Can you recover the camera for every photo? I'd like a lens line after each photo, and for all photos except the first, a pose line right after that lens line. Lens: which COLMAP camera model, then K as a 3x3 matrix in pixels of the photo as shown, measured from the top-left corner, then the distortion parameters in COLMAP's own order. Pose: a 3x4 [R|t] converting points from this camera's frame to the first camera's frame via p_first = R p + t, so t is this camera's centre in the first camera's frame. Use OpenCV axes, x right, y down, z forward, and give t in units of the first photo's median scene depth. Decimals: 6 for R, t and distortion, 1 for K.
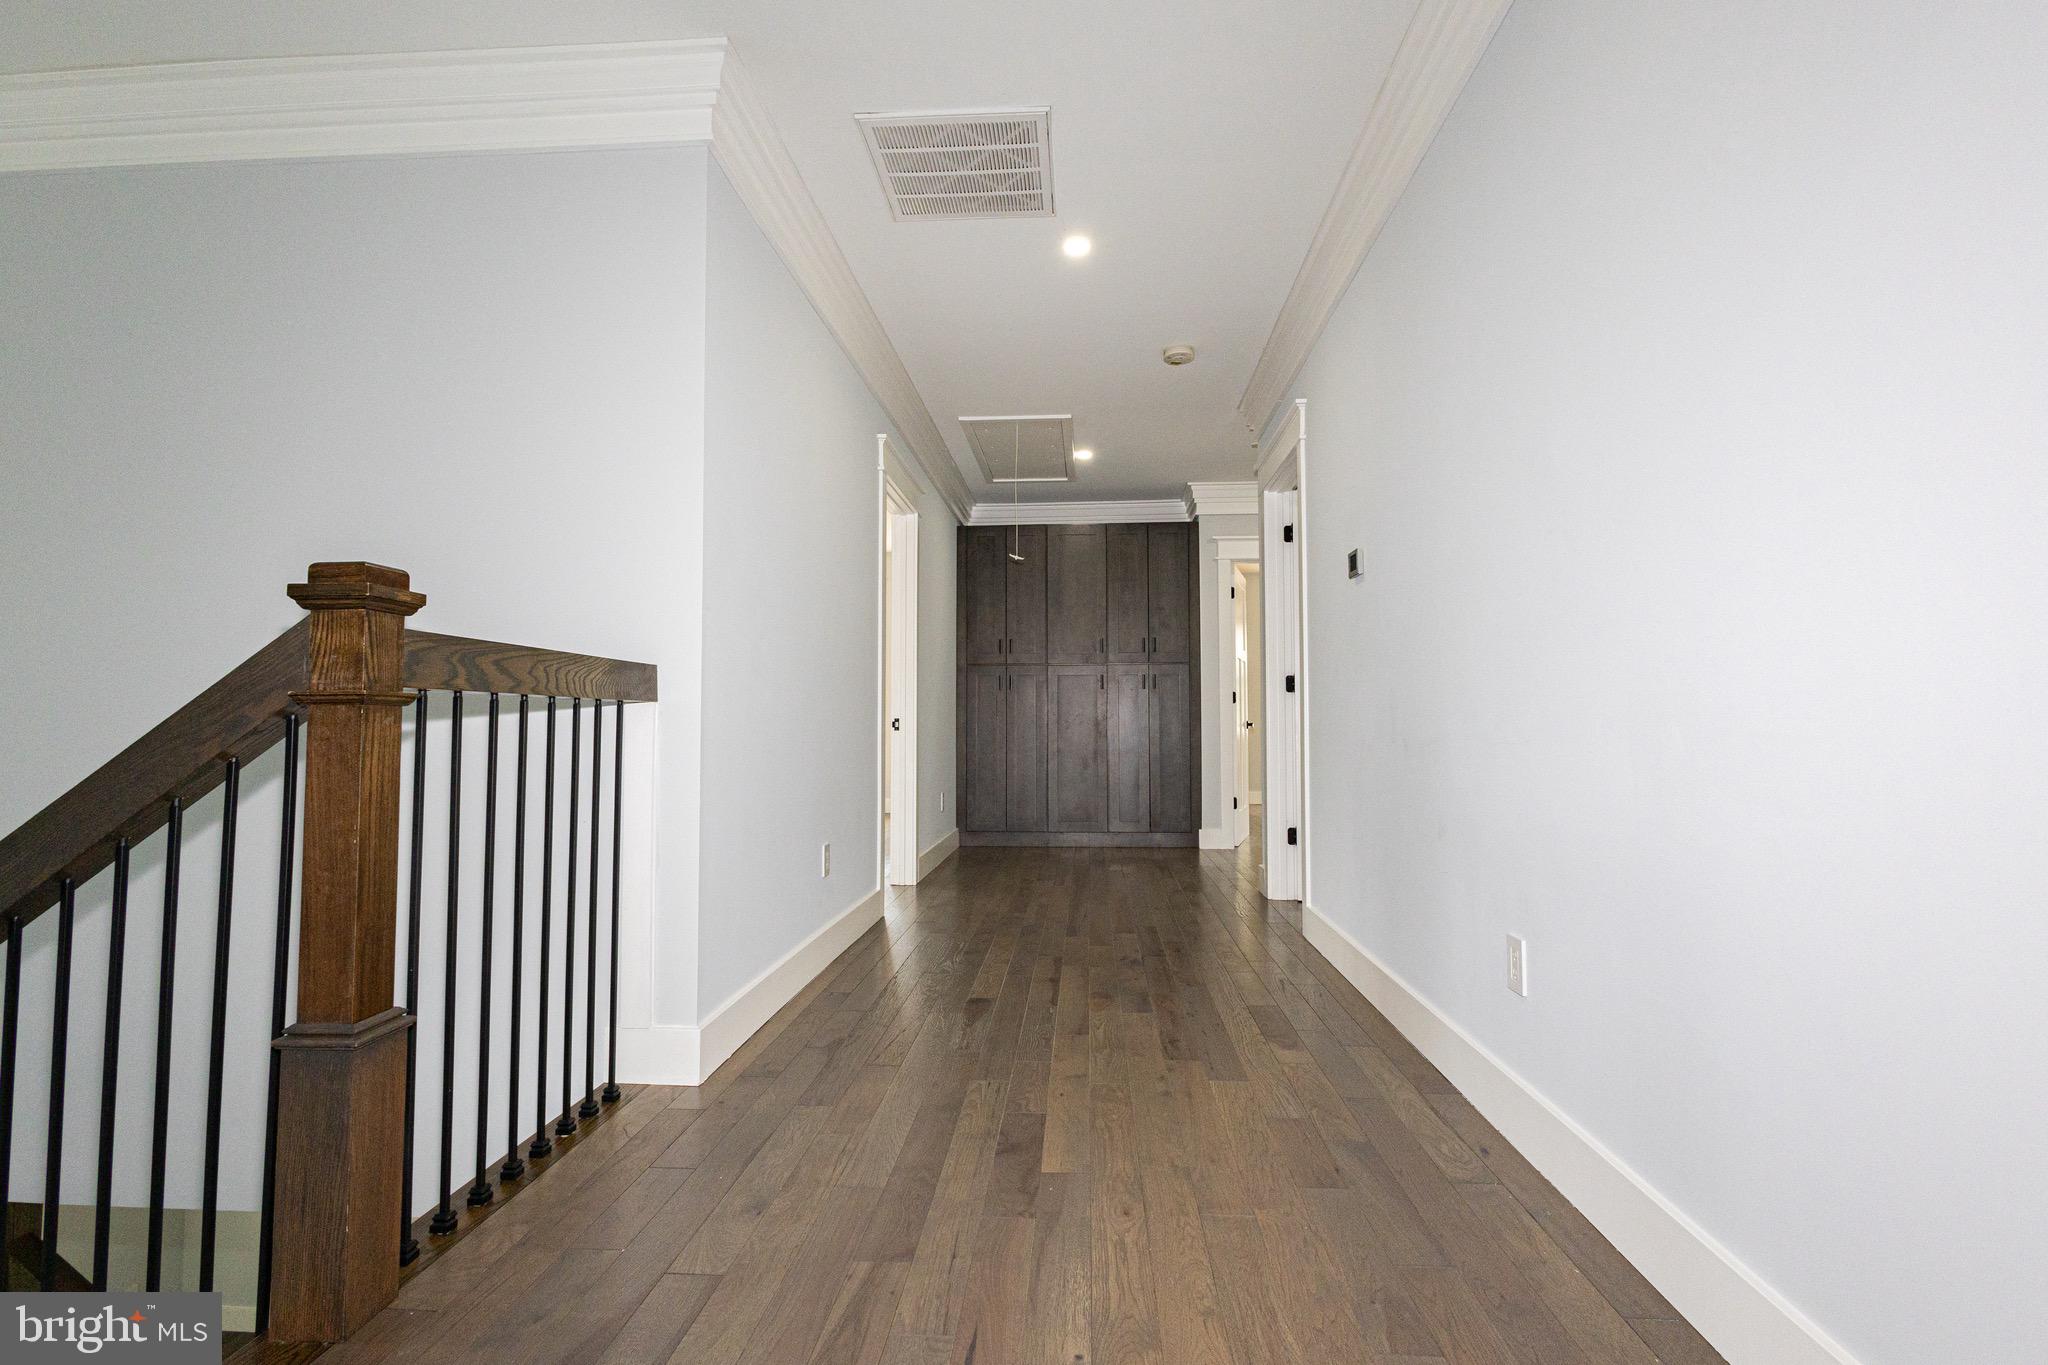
lens RADIAL K [[962.6, 0, 1020.1], [0, 962.6, 683.9], [0, 0, 1]] dist [0.011616, 0.000413]
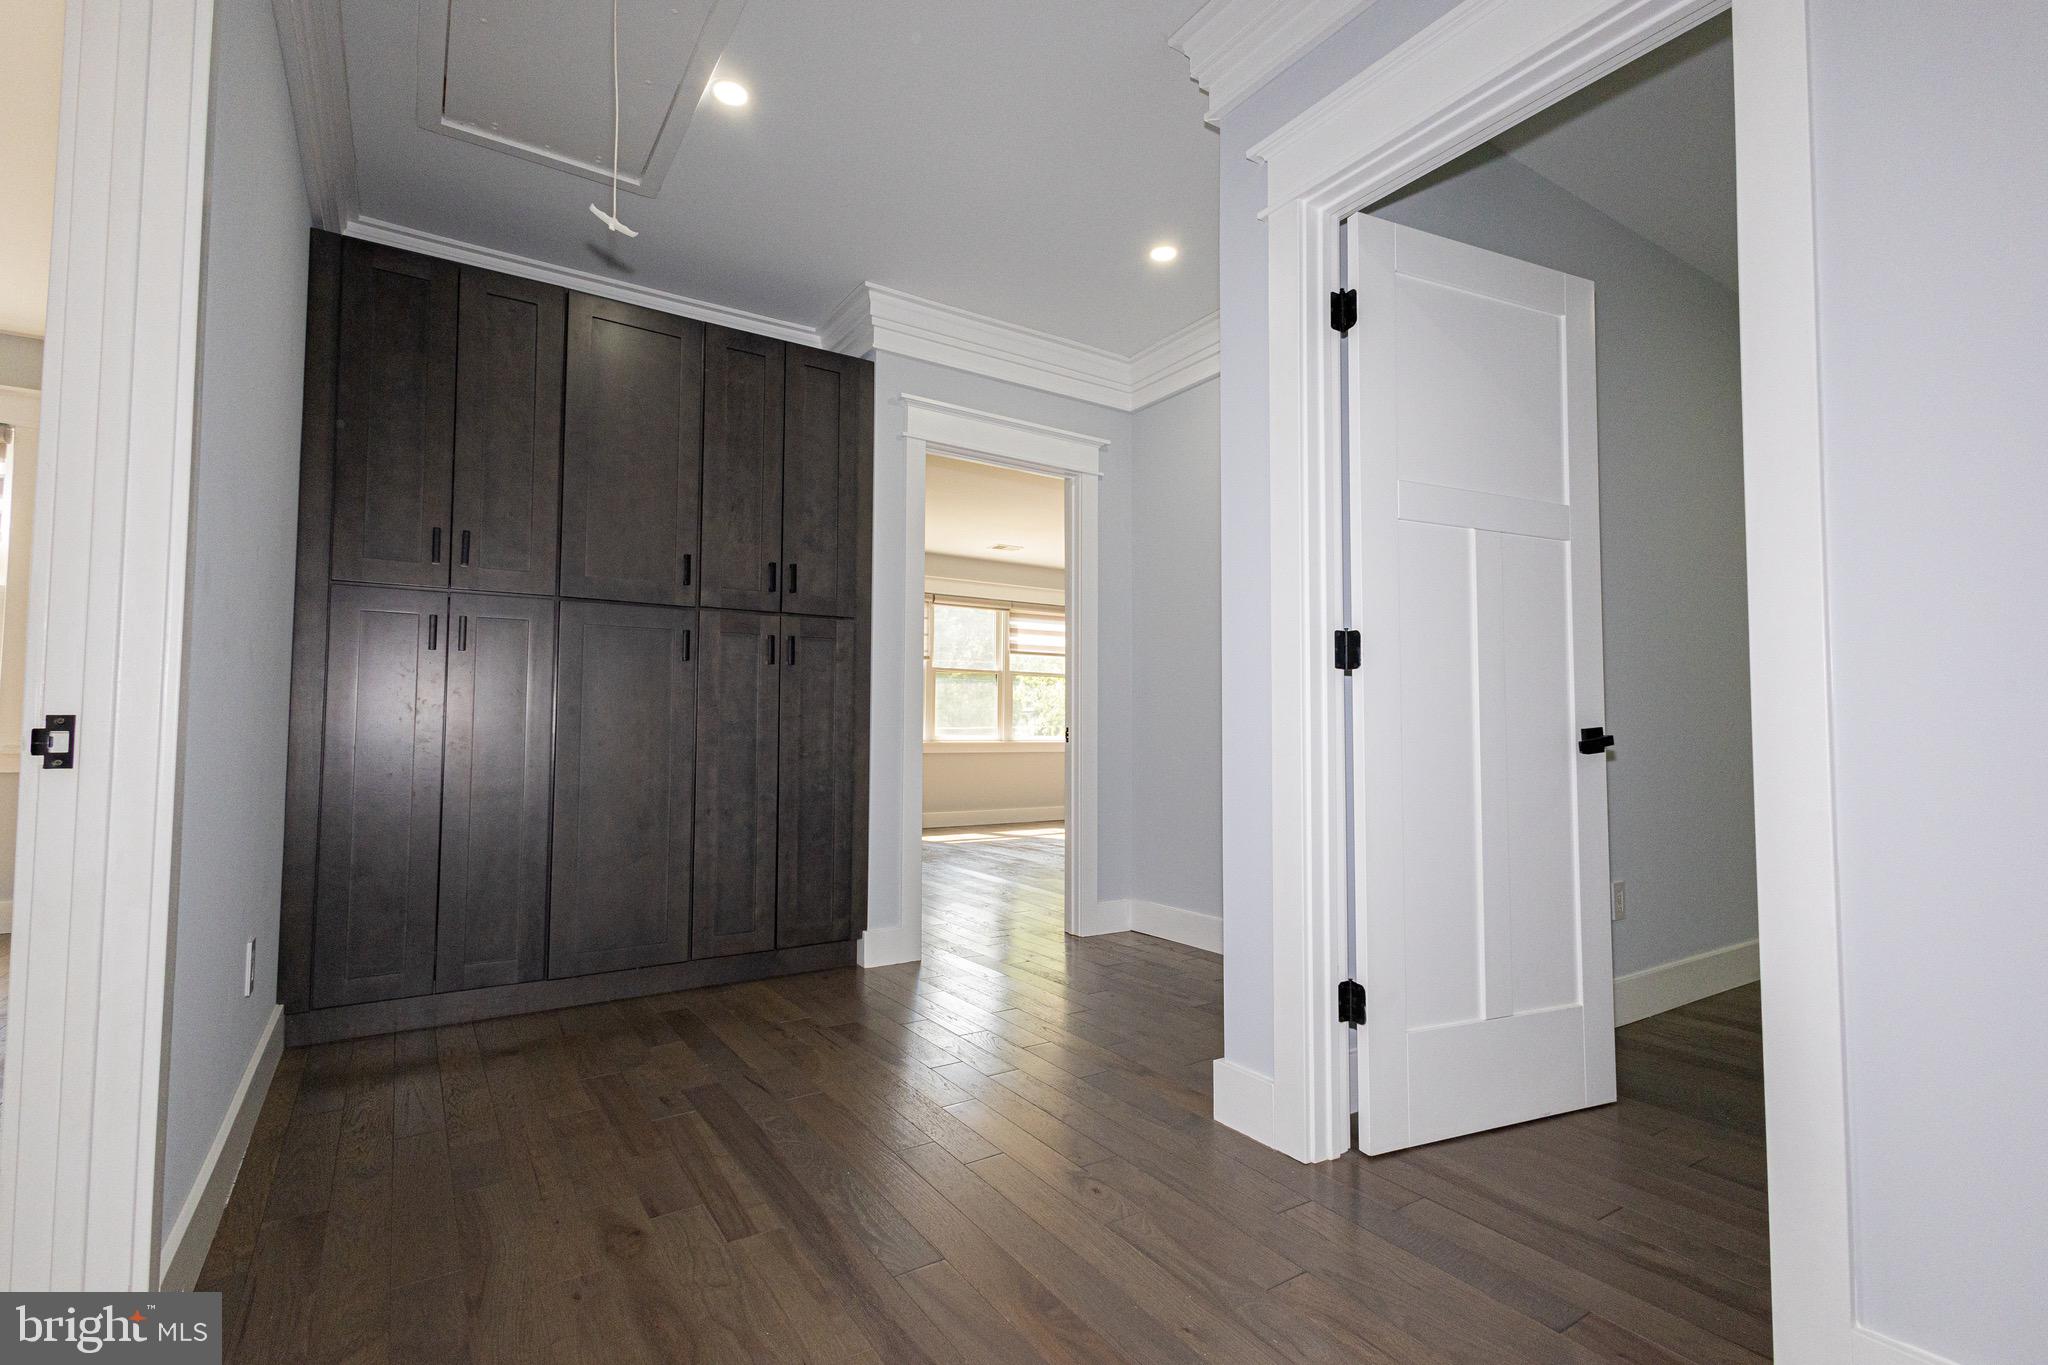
lens RADIAL K [[962.6, 0, 1037.8], [0, 962.6, 689.2], [0, 0, 1]] dist [0.011616, 0.000413]
pose [[0.793846, 0.033508, 0.607195, -0.064835], [-0.033393, 0.999376, -0.011493, 0.018991], [-0.607201, -0.011153, 0.794470, 0.515196]]
